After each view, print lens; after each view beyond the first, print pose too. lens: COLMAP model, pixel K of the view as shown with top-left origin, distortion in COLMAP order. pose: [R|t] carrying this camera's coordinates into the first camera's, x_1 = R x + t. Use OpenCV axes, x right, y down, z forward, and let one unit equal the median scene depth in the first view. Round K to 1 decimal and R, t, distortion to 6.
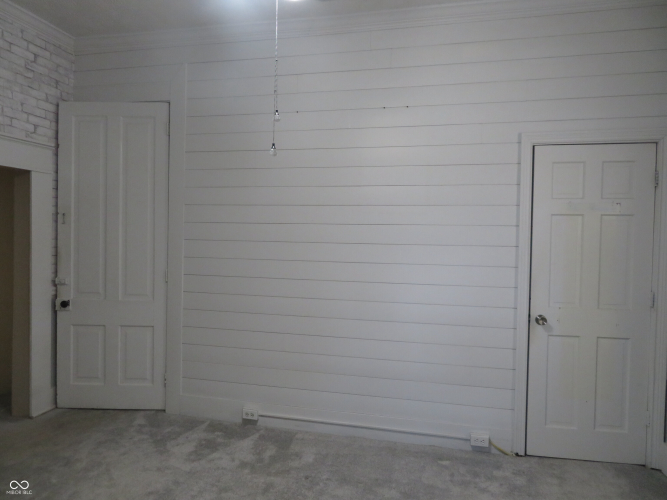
lens RADIAL K [[480.7, 0, 330.3], [0, 480.7, 250.0], [0, 0, 1]] dist [-0.000994, 0.001391]
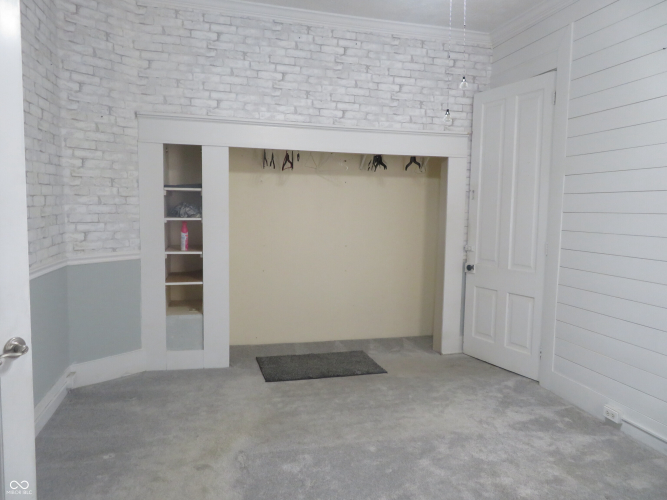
lens RADIAL K [[480.7, 0, 329.4], [0, 480.7, 251.0], [0, 0, 1]] dist [-0.000994, 0.001391]
pose [[0.461656, 0.063181, -0.884806, 0.339829], [-0.025434, 0.997993, 0.057993, 0.012334], [0.886694, -0.004269, 0.462337, 0.153333]]
